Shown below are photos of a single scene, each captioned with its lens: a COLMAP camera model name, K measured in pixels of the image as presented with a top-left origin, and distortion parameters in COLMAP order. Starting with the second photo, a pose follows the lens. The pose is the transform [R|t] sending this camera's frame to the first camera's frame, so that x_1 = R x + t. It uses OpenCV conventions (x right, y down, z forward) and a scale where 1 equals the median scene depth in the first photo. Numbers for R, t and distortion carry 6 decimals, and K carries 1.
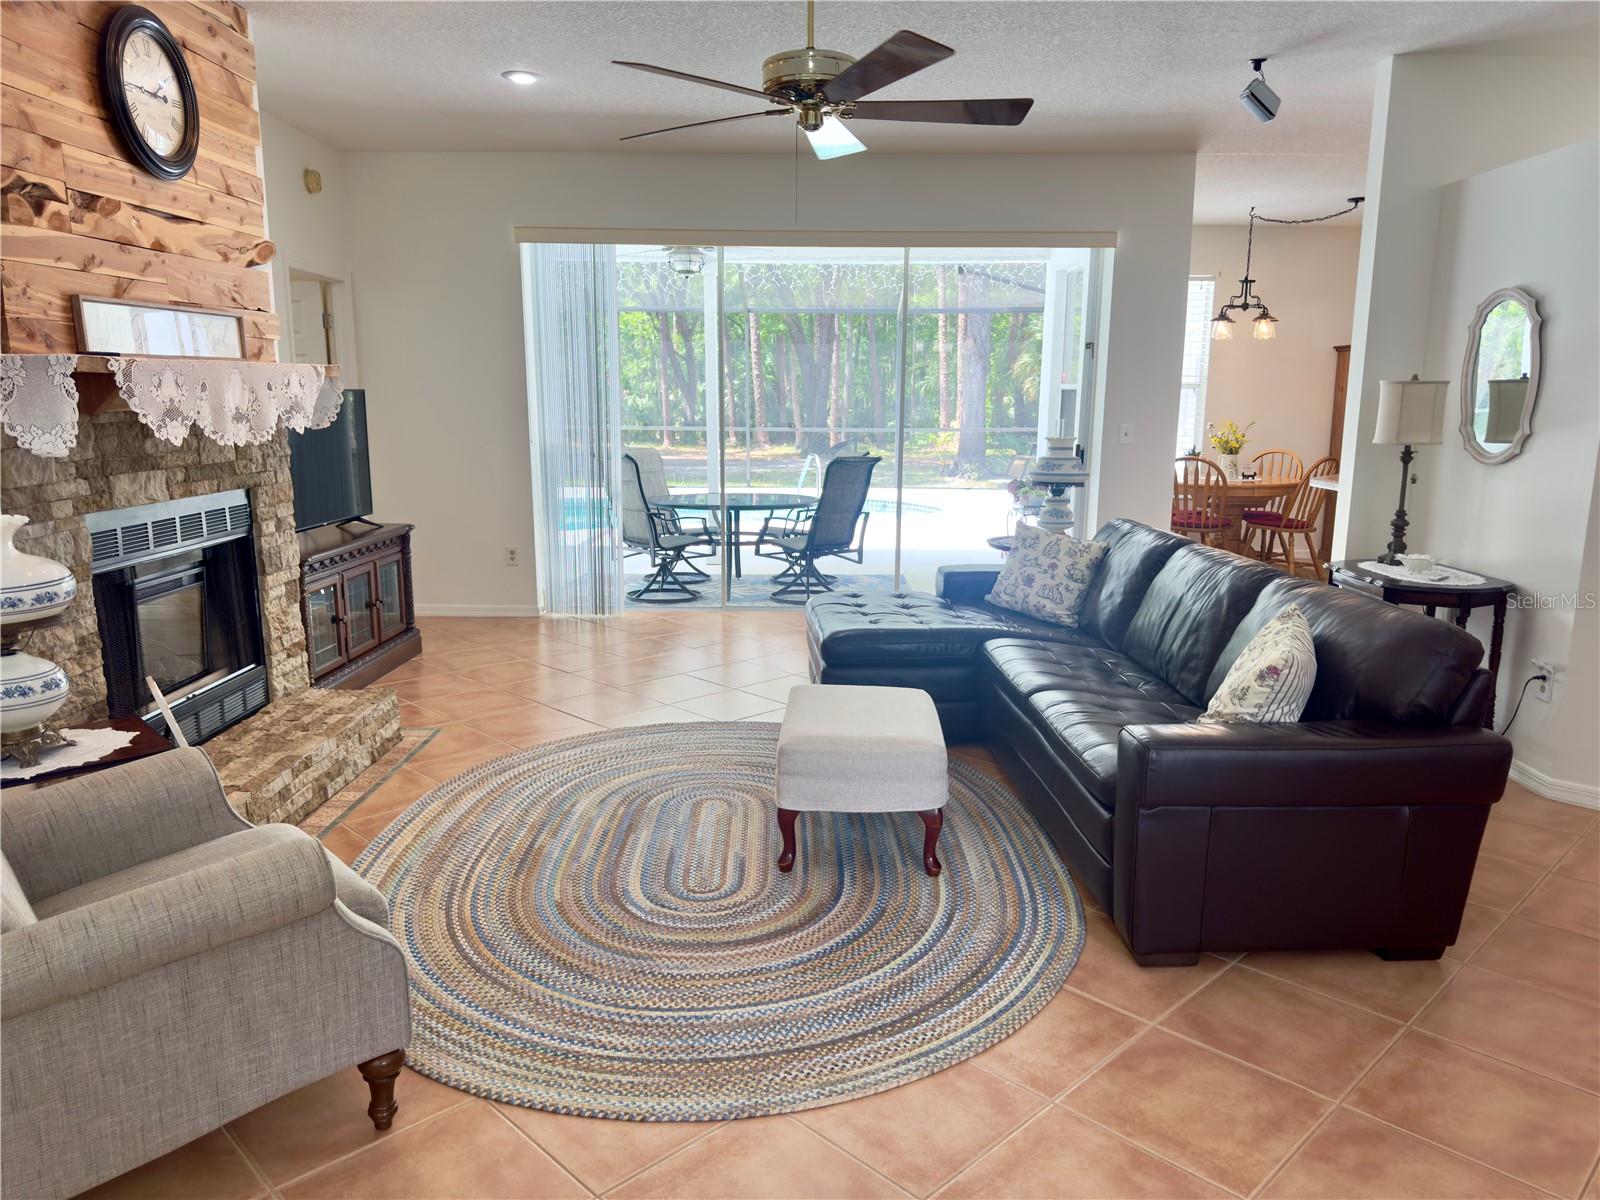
lens RADIAL K [[1170.8, 0, 803.6], [0, 1170.8, 617.1], [0, 0, 1]] dist [0.181022, -0.208628]
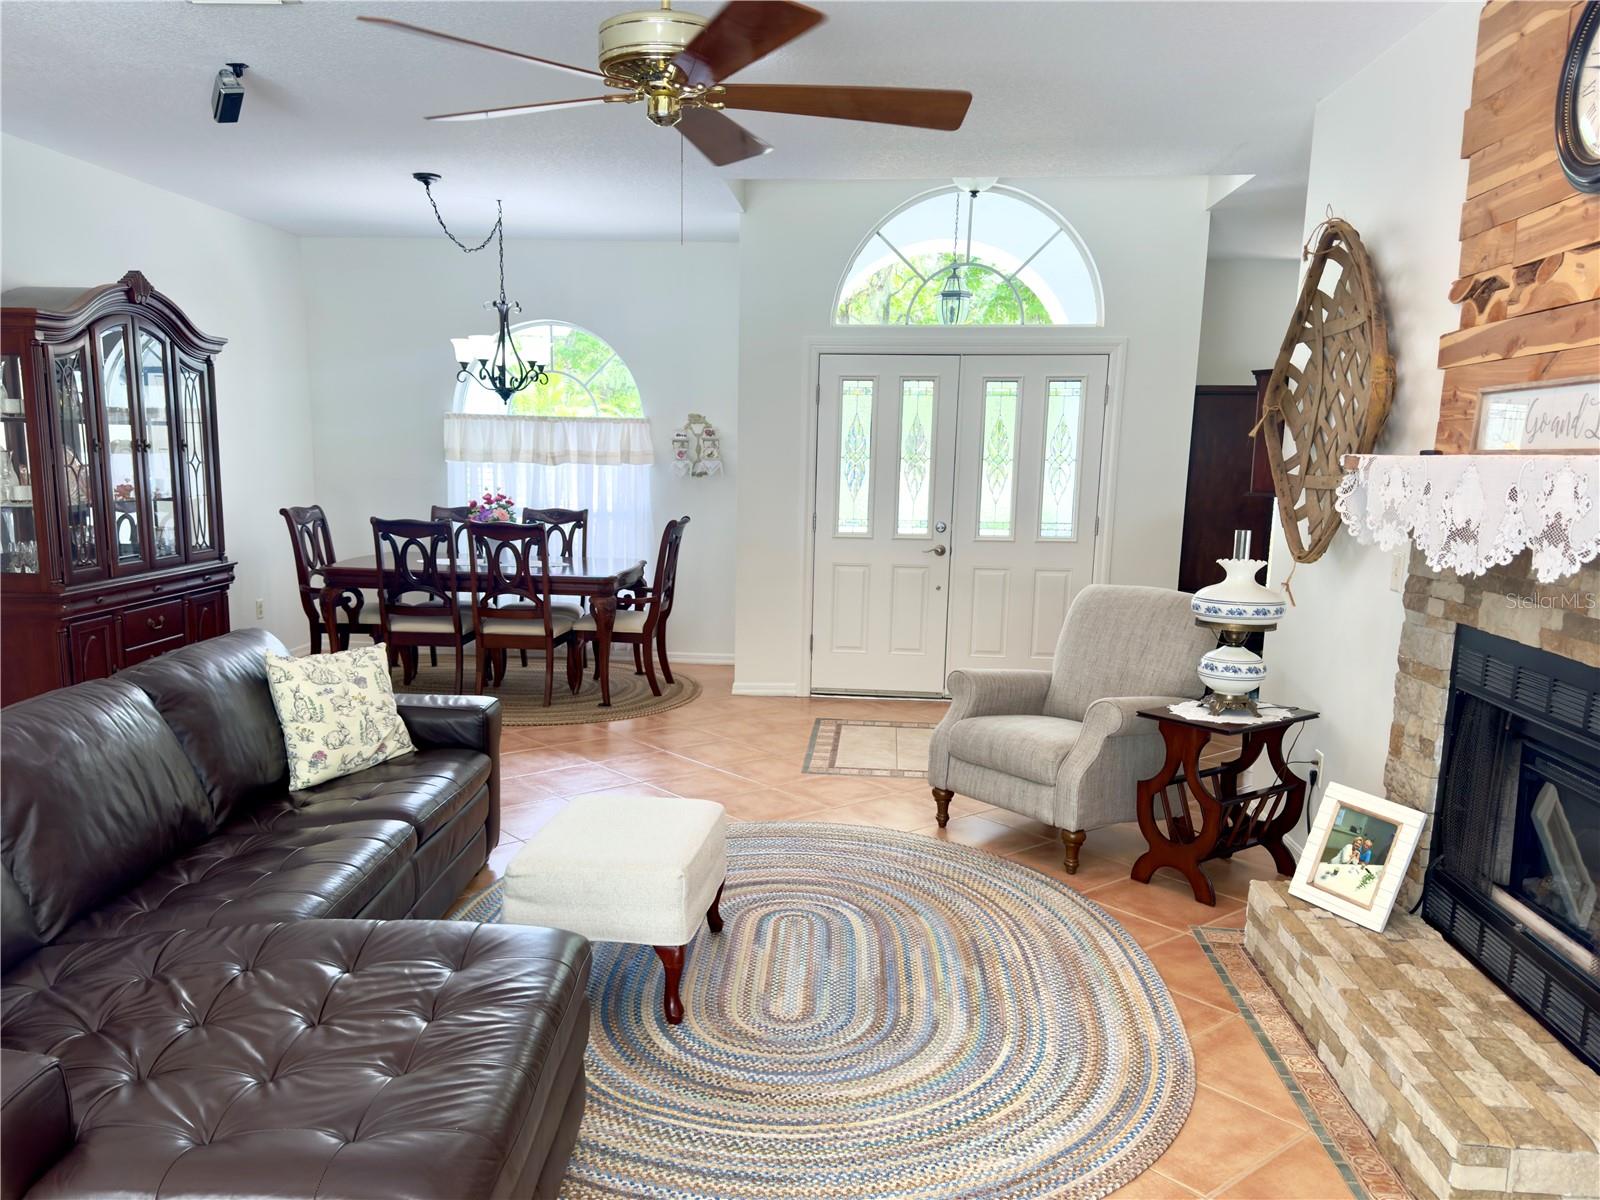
lens RADIAL K [[1204.4, 0, 772.3], [0, 1204.4, 669.5], [0, 0, 1]] dist [0.107176, -0.169763]
pose [[-0.996660, -0.039337, 0.071564, -0.117956], [-0.010636, 0.931400, 0.363843, -0.345881], [-0.080967, 0.361866, -0.928707, 1.705923]]
